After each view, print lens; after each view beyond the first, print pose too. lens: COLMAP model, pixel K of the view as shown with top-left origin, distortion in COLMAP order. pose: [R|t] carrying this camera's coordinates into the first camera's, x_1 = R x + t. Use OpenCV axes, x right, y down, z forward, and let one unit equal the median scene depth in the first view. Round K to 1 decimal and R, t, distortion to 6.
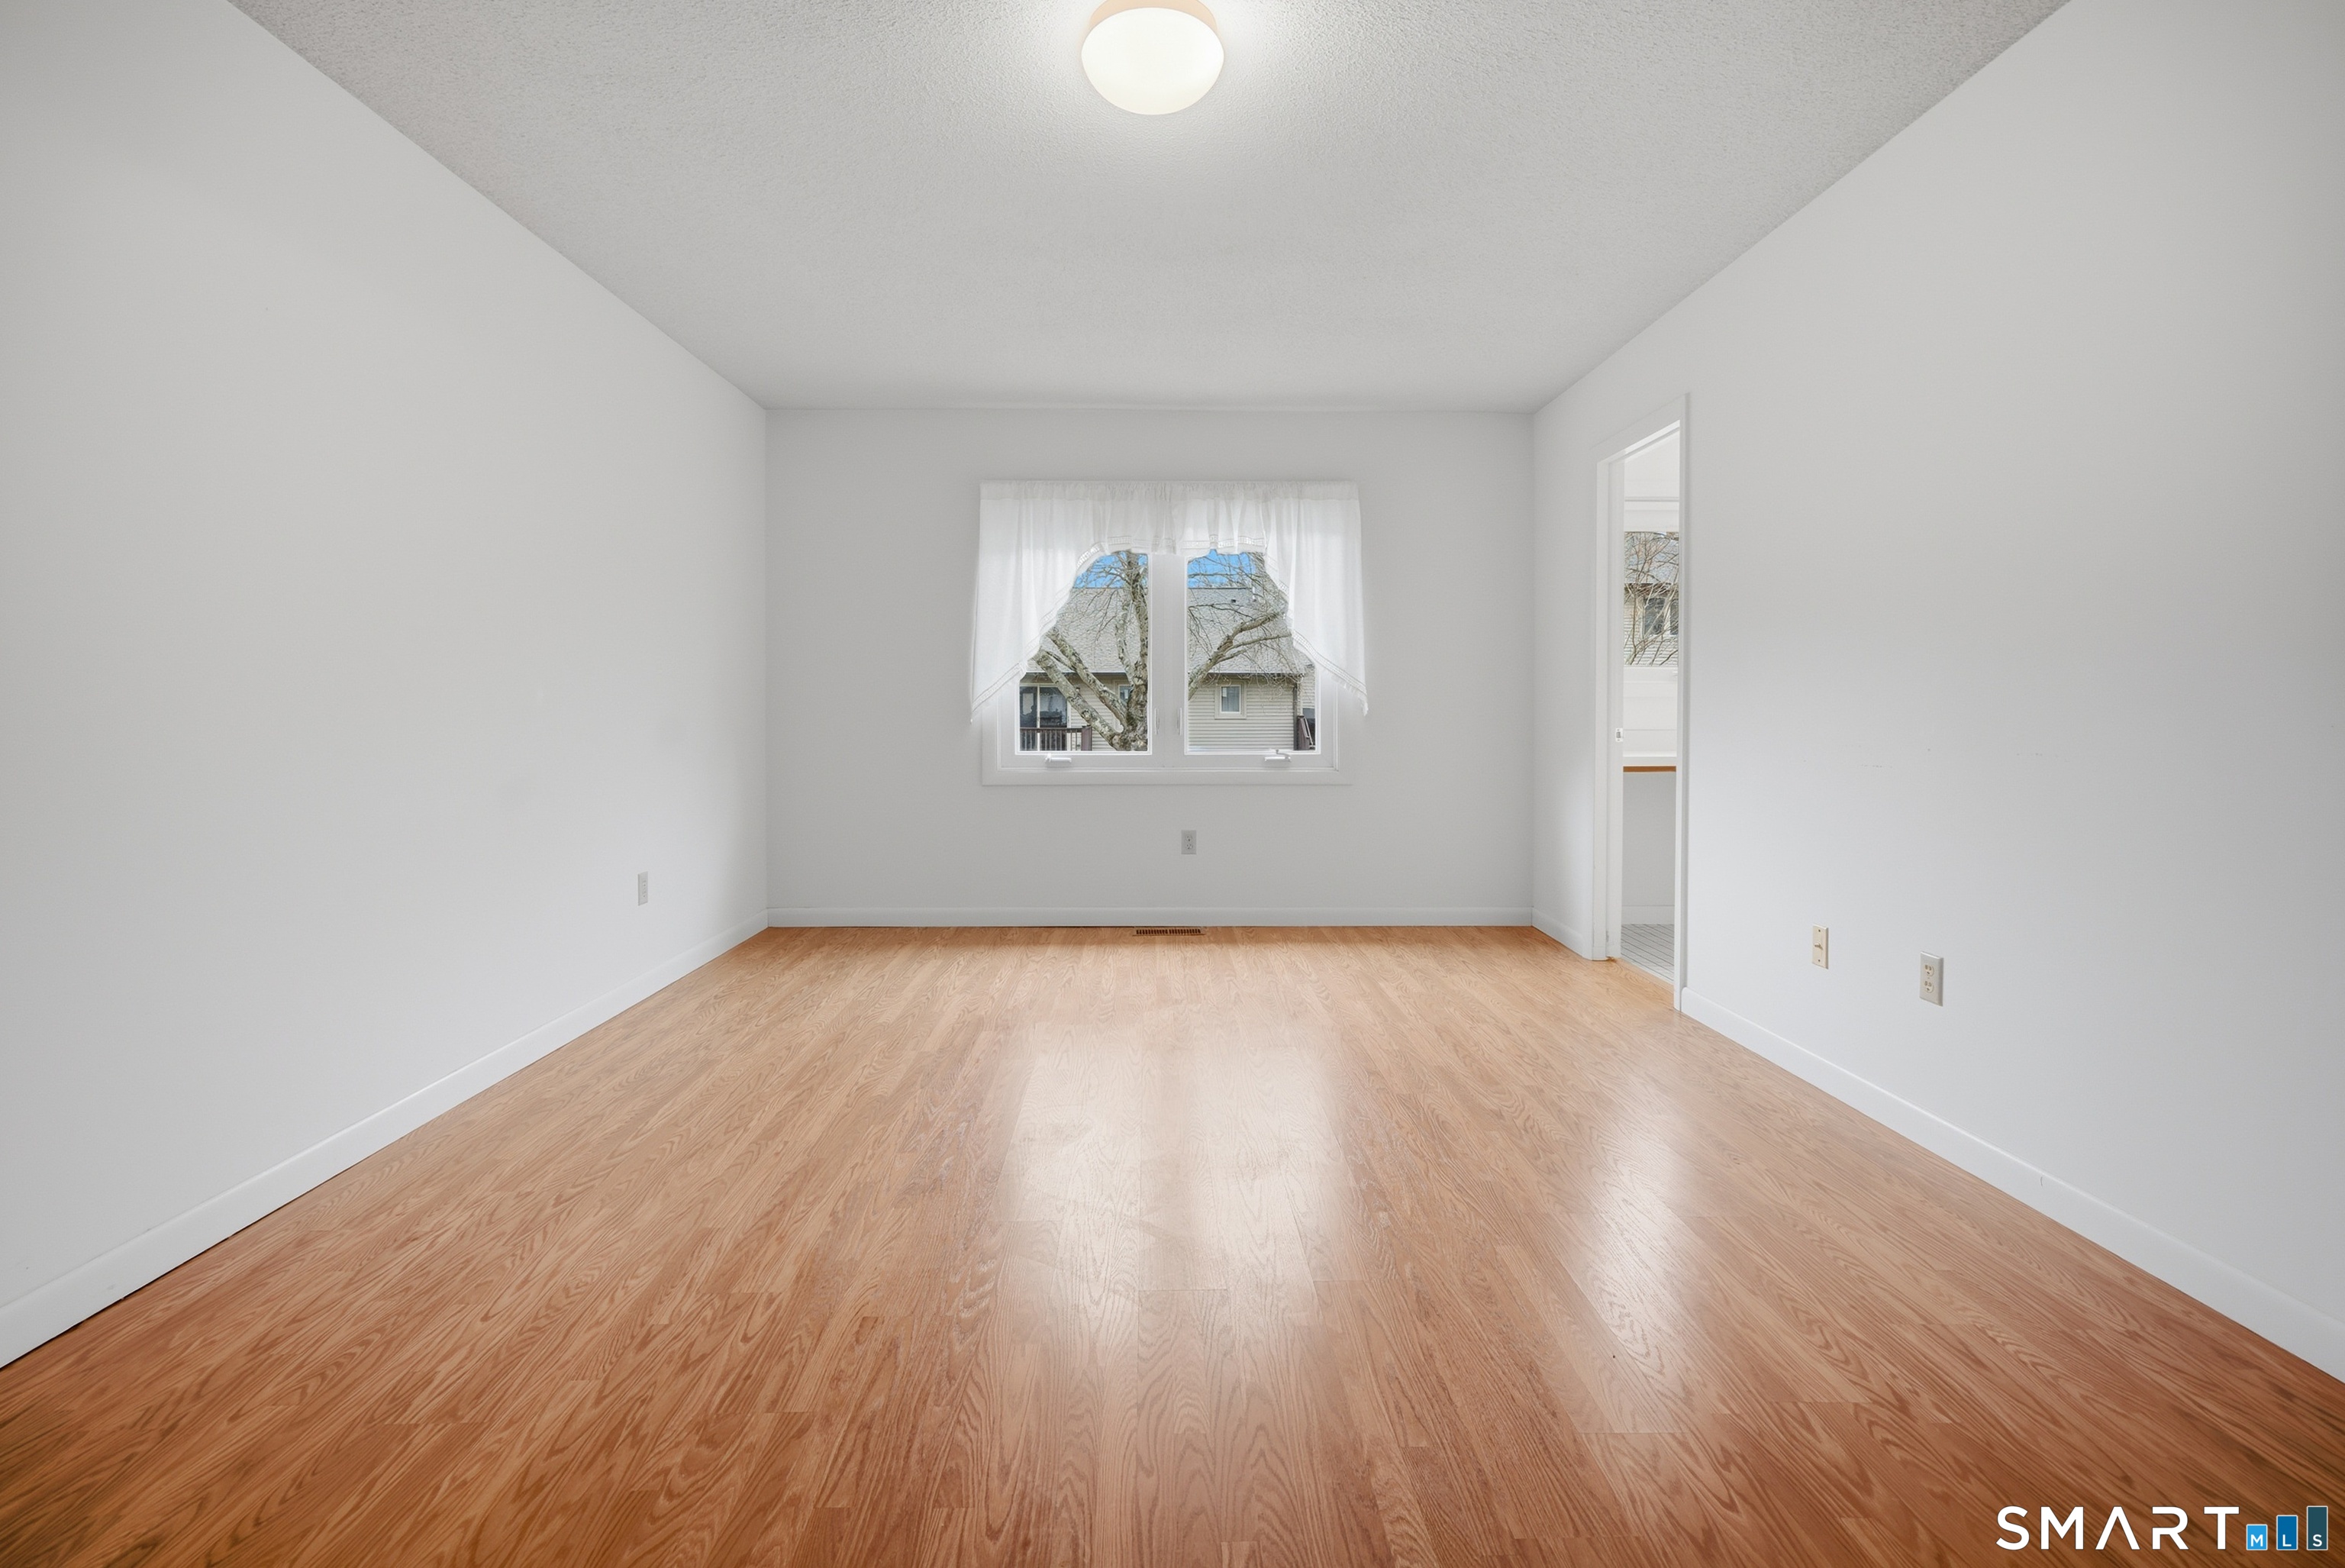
lens RADIAL K [[1081.4, 0, 1012.6], [0, 1081.4, 777.0], [0, 0, 1]] dist [-0.017374, 0.011051]
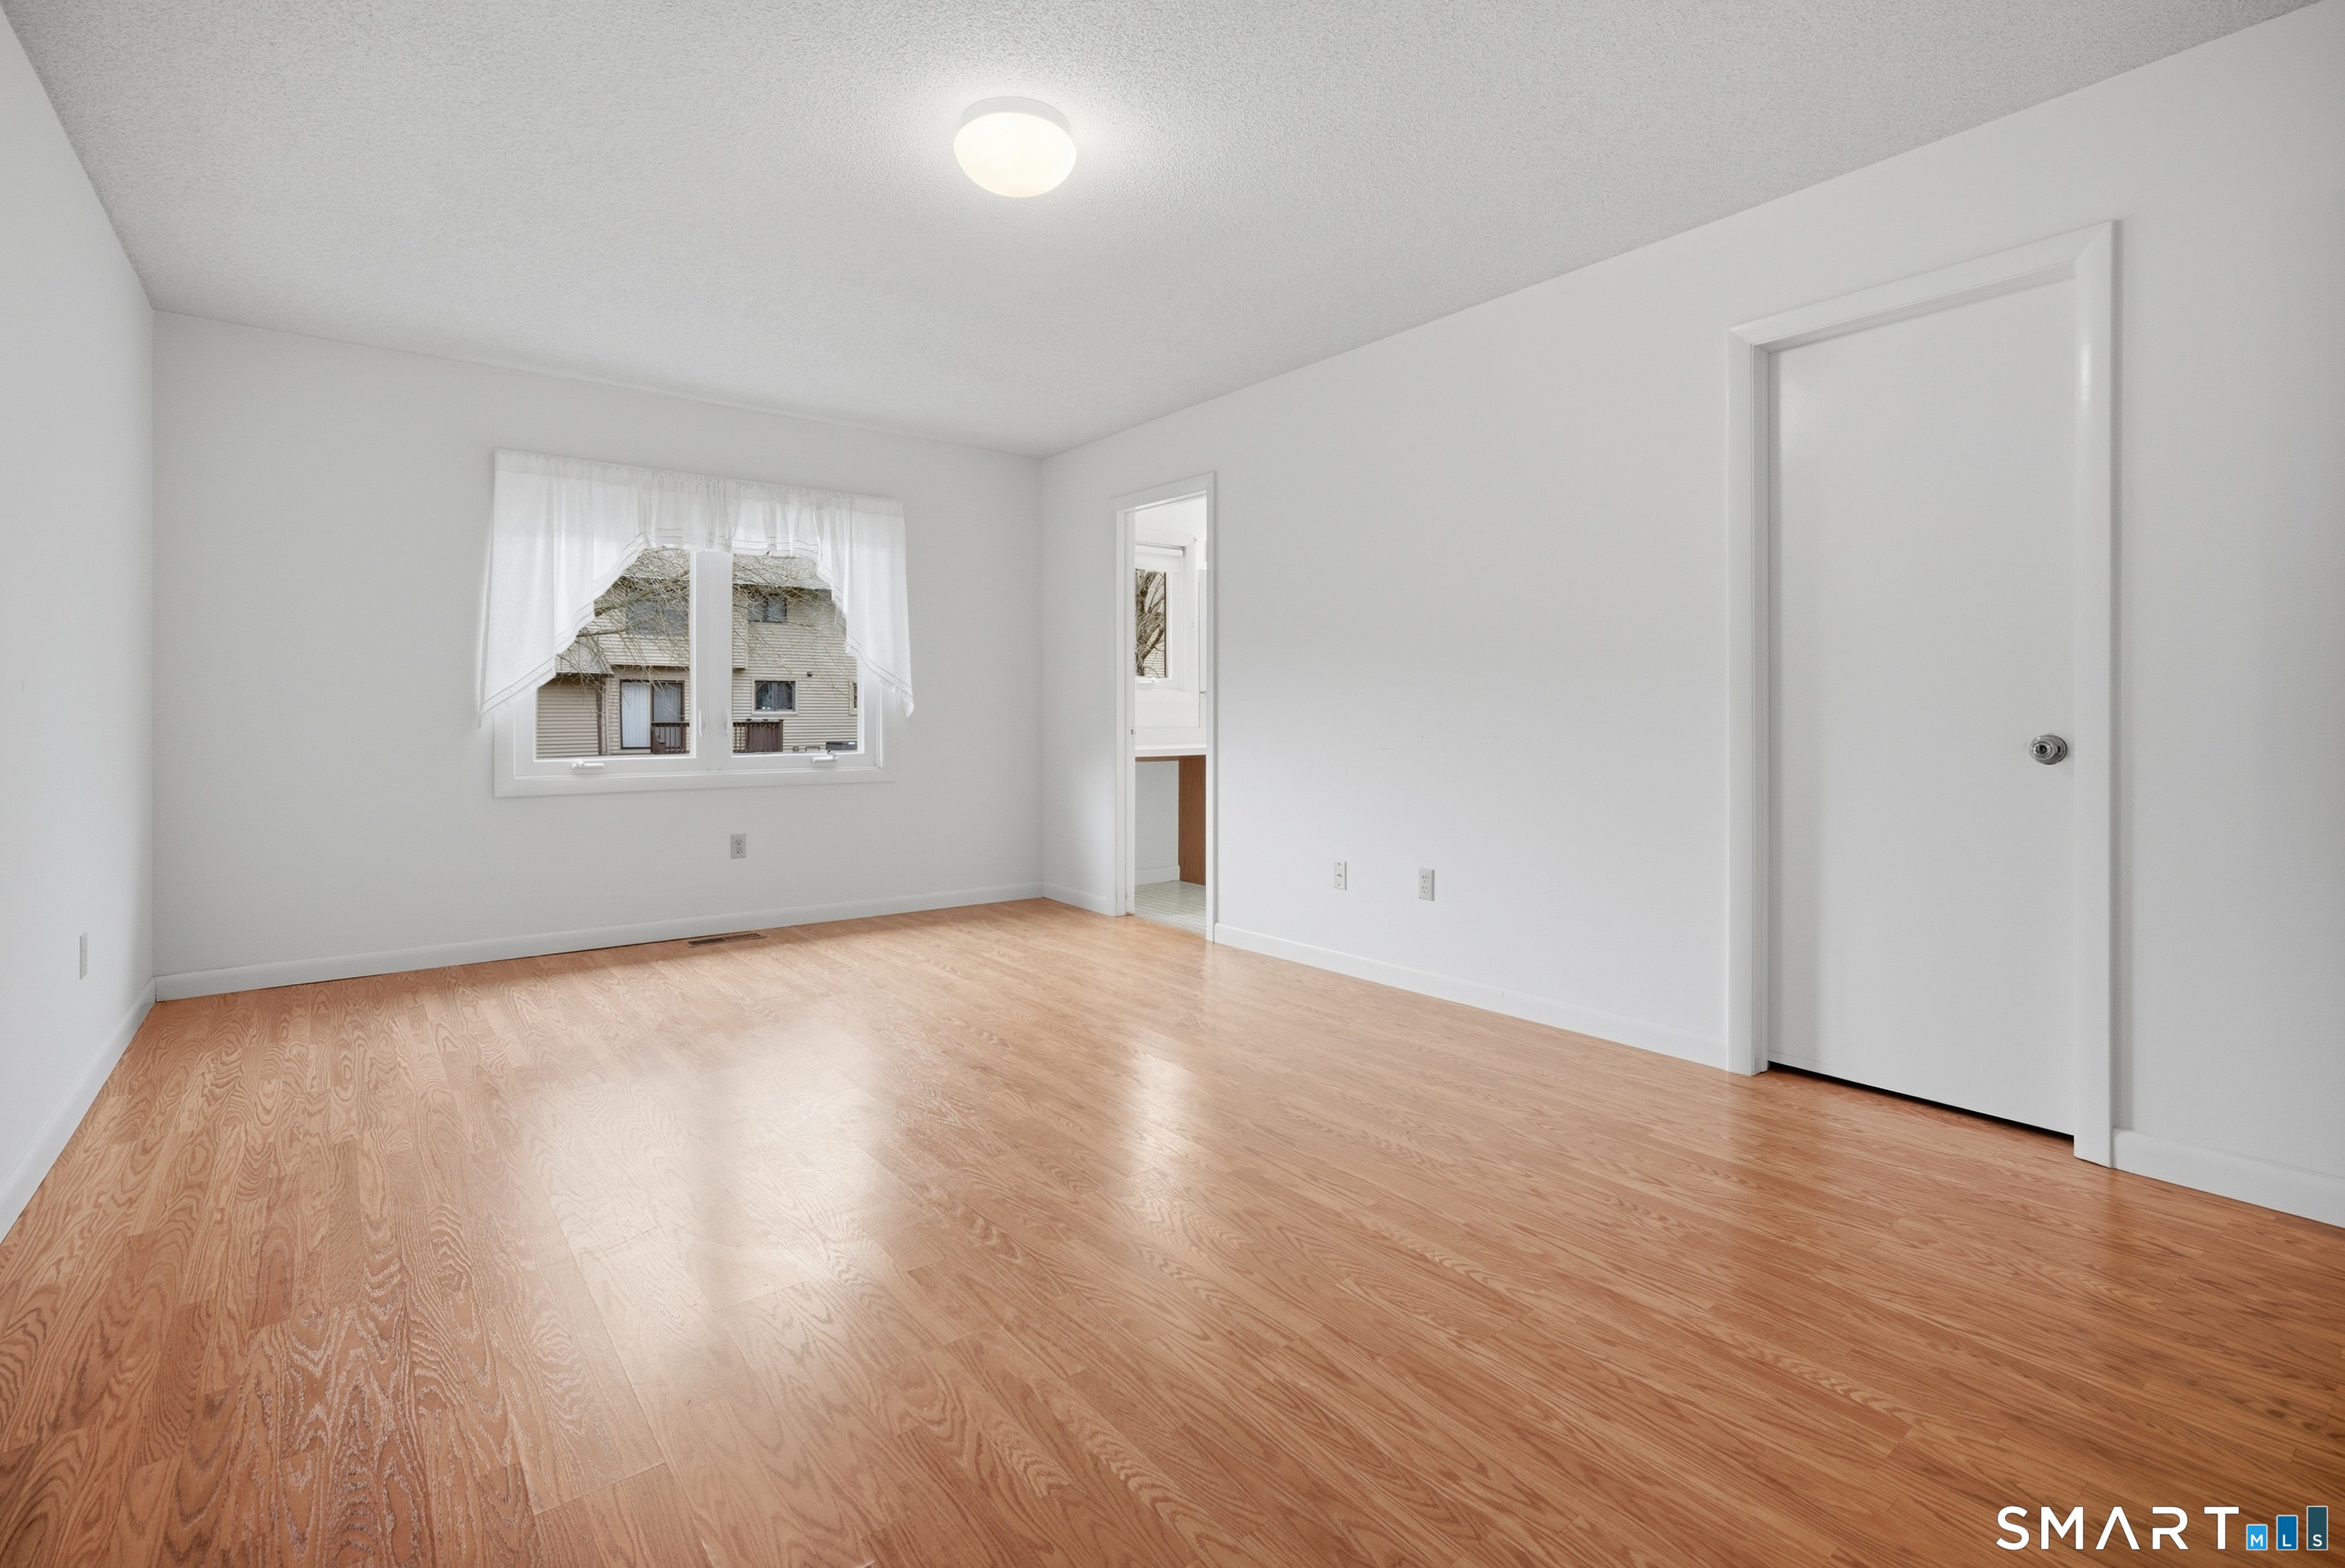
lens RADIAL K [[1065.2, 0, 1162.8], [0, 1065.2, 759.4], [0, 0, 1]] dist [-0.020214, 0.010322]
pose [[0.802294, -0.025825, 0.596370, -0.114911], [0.036131, 0.999333, -0.005333, 0.000631], [-0.595835, 0.025826, 0.802692, -0.003472]]
